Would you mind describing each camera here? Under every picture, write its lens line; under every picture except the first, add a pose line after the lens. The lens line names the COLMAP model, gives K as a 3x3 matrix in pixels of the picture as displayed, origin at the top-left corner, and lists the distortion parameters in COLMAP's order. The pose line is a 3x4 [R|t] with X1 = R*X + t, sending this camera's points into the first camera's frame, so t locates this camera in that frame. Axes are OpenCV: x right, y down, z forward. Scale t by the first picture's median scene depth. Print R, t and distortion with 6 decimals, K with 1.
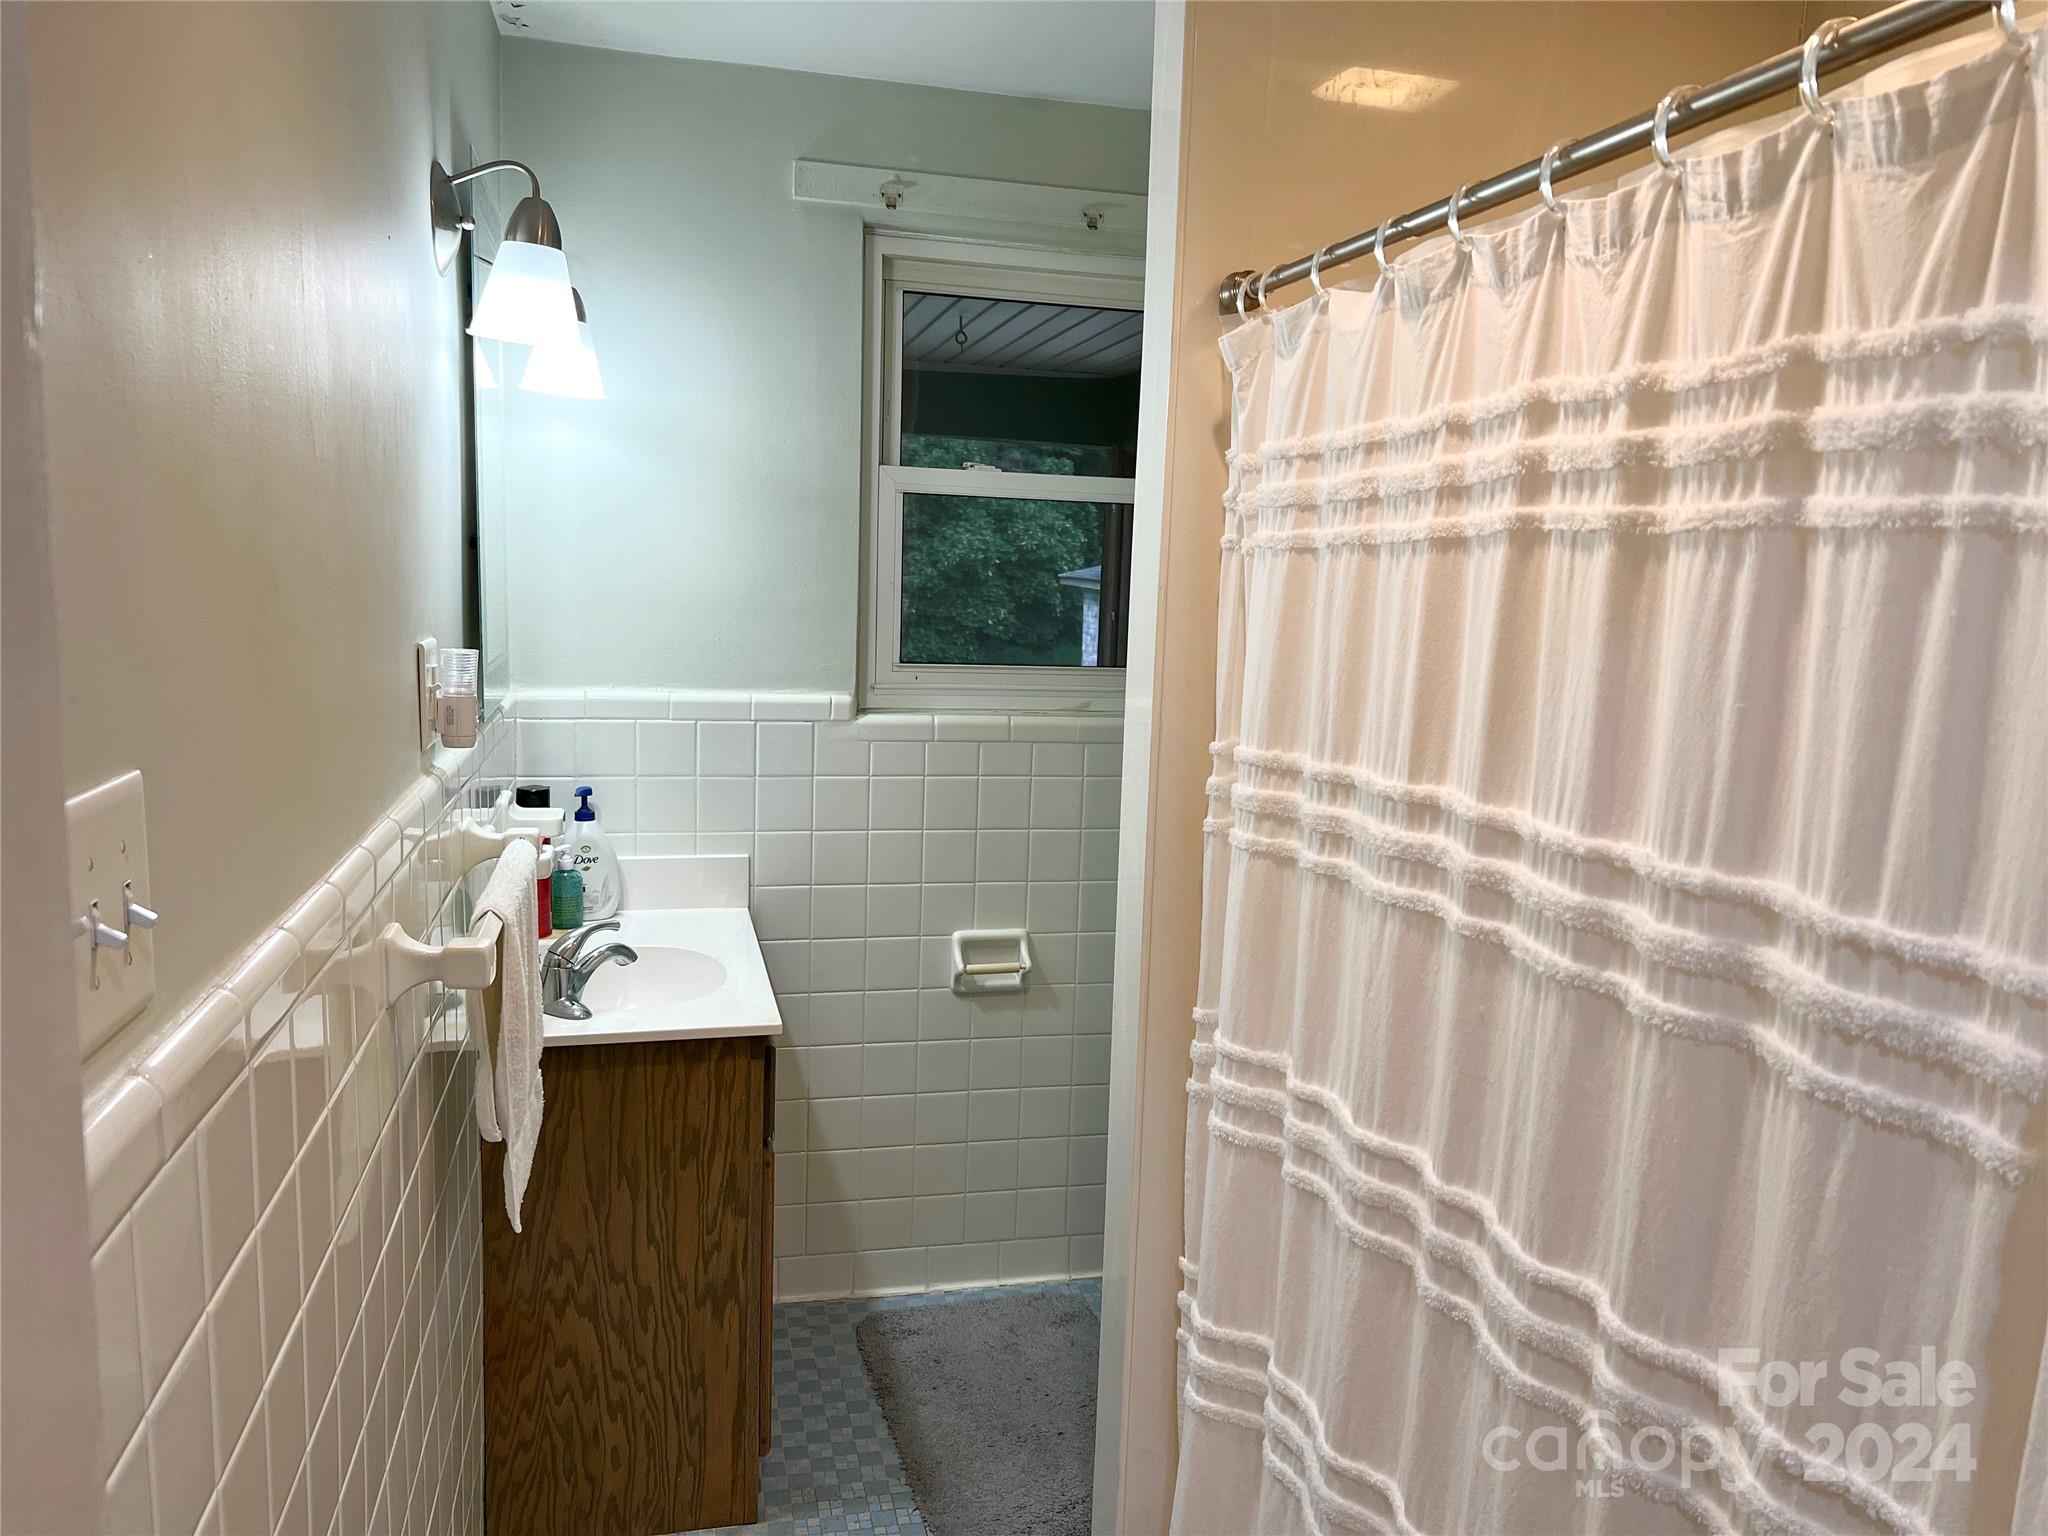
lens RADIAL K [[1529.1, 0, 1027.7], [0, 1529.1, 765.8], [0, 0, 1]] dist [0.039847, -0.034762]
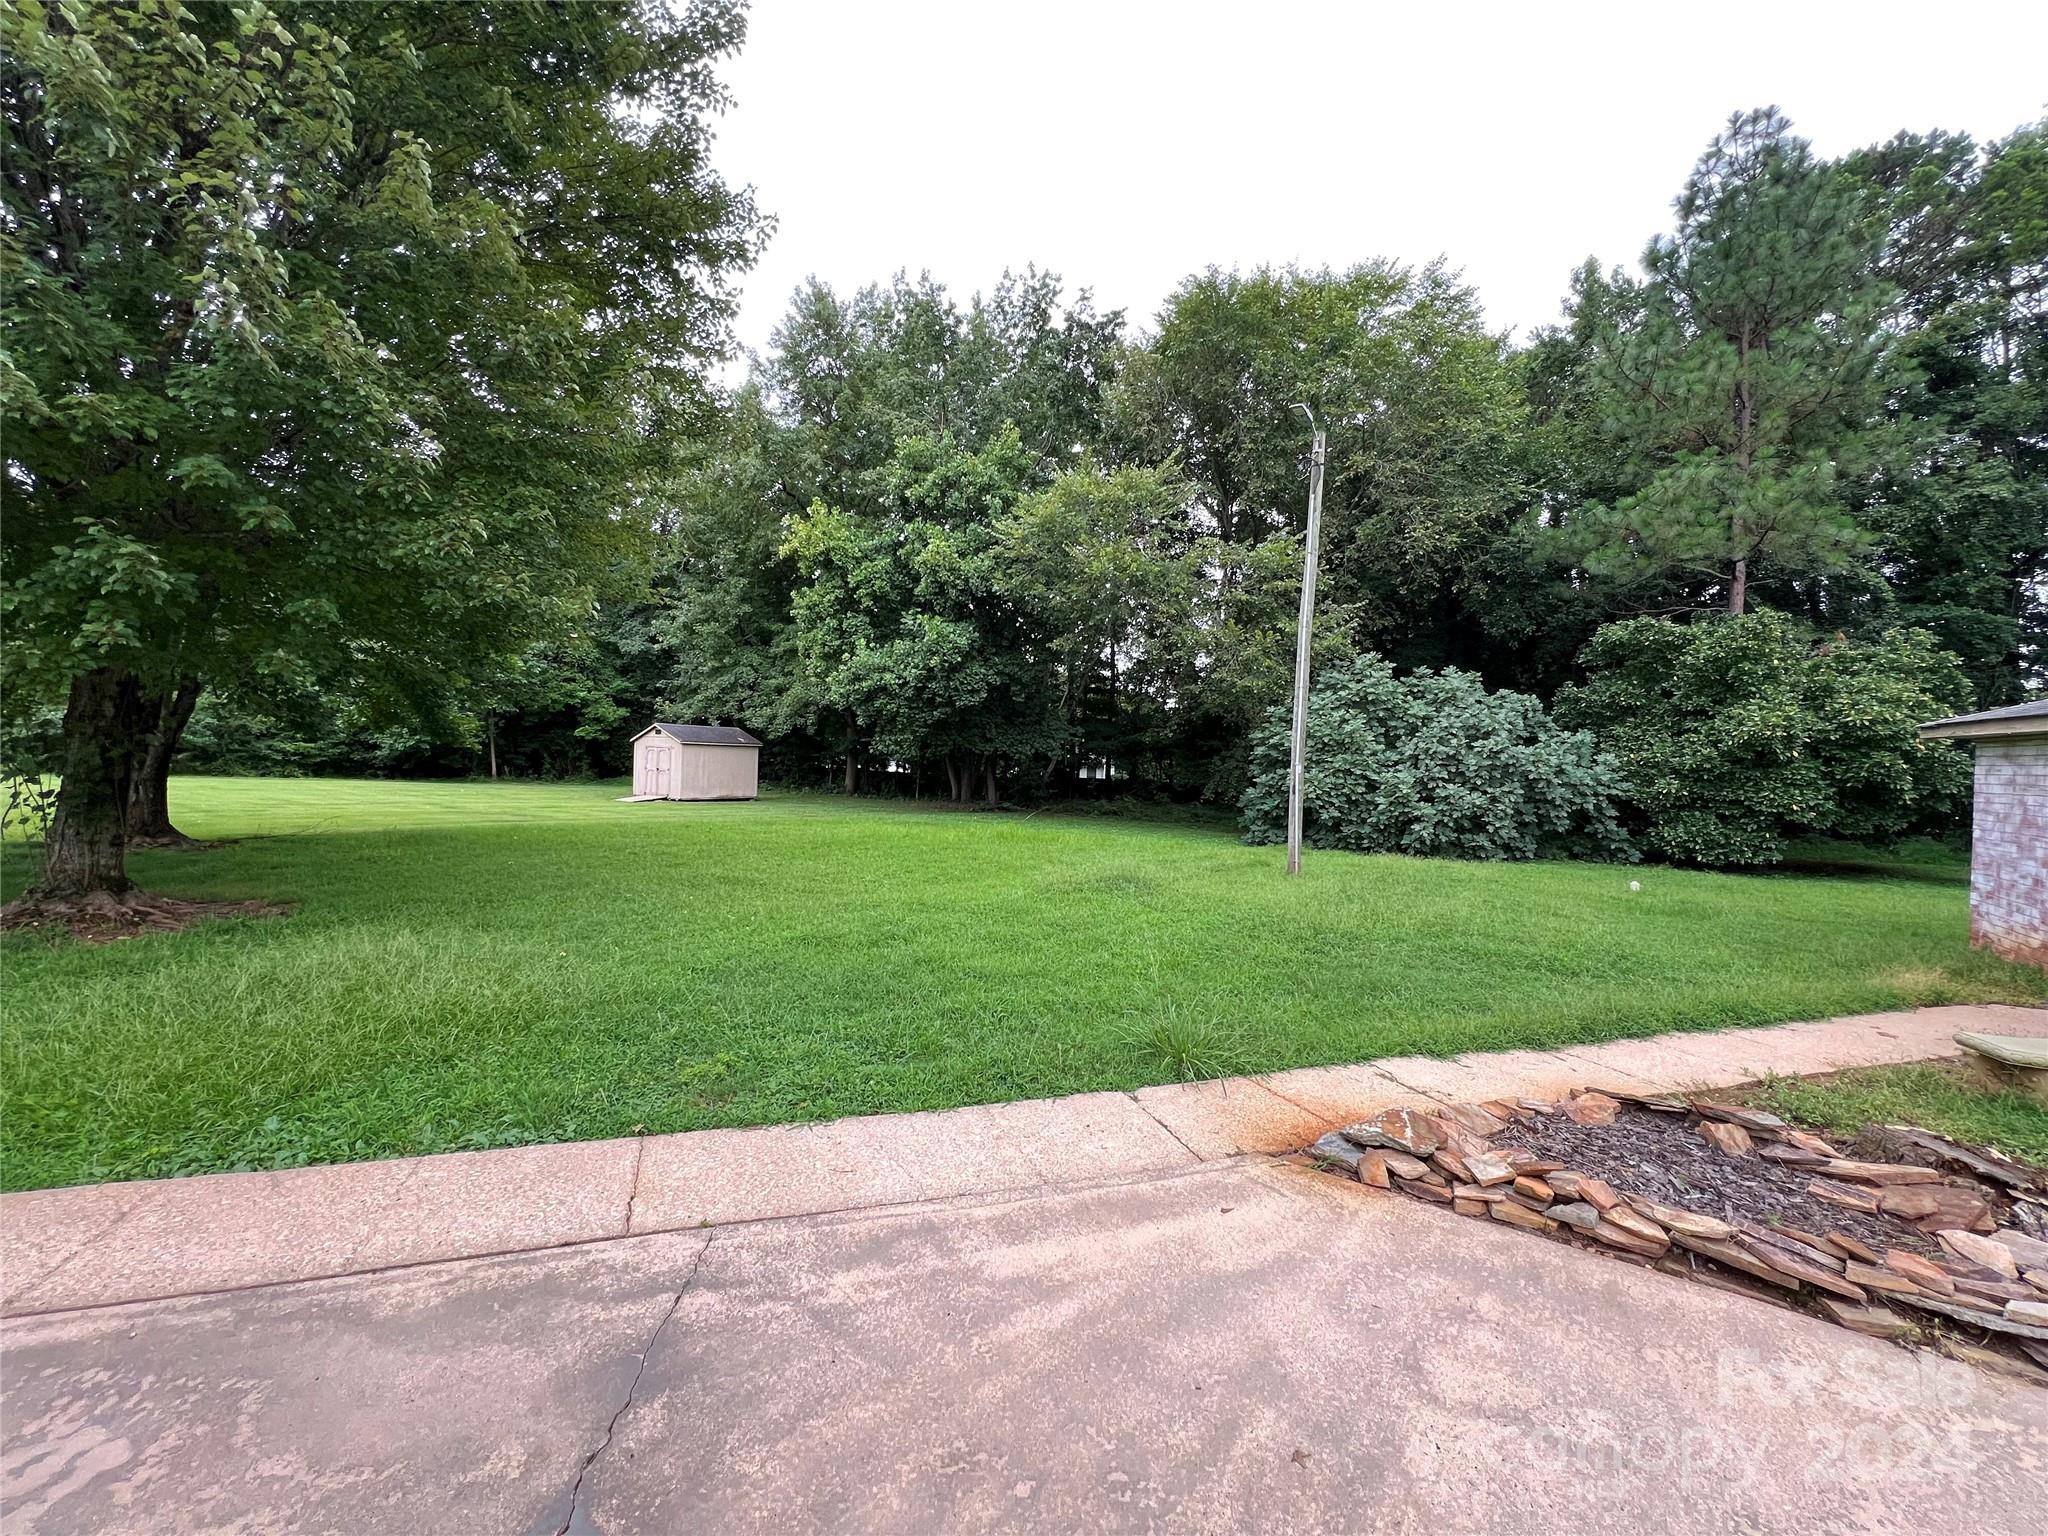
lens RADIAL K [[819.5, 0, 1015.7], [0, 819.5, 770.3], [0, 0, 1]] dist [-0.000957, -0.000196]
pose [[0.679695, -0.003749, -0.733485, 0.016715], [-0.107111, 0.988760, -0.104310, -0.016432], [0.725632, 0.149464, 0.671654, 0.344277]]
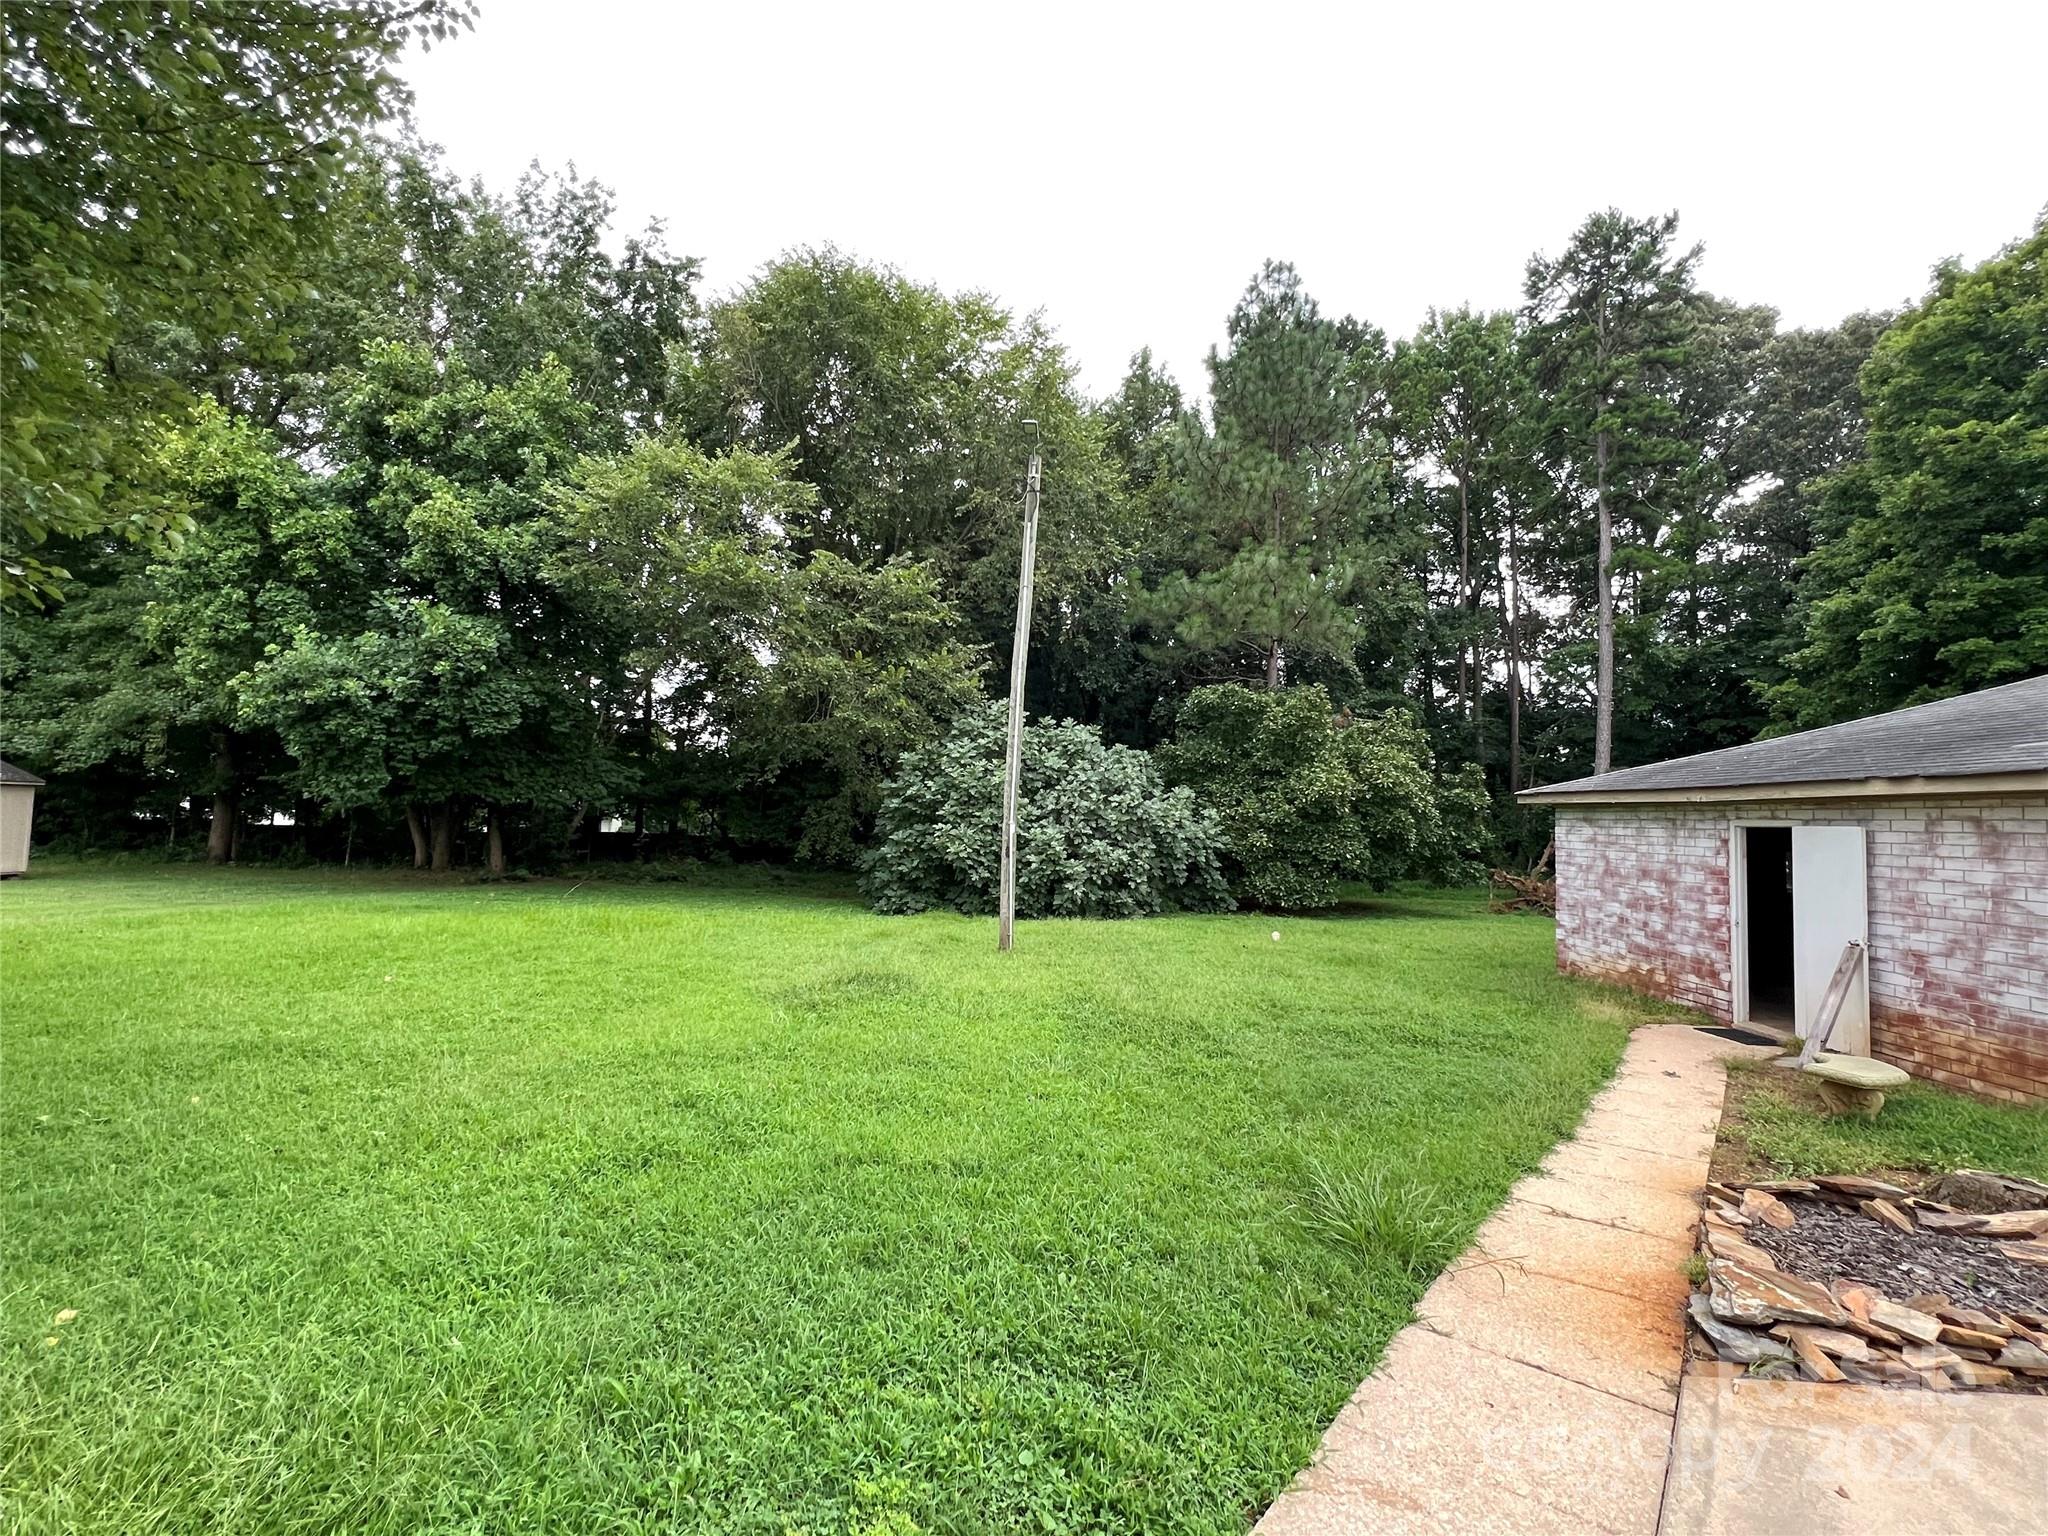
lens RADIAL K [[934.7, 0, 1017.7], [0, 934.7, 772.5], [0, 0, 1]] dist [-0.001827, 0.001140]
pose [[0.965166, -0.017695, -0.261039, -0.074046], [-0.034157, 0.980650, -0.192767, -0.019883], [0.259399, 0.194969, 0.945886, 0.330923]]
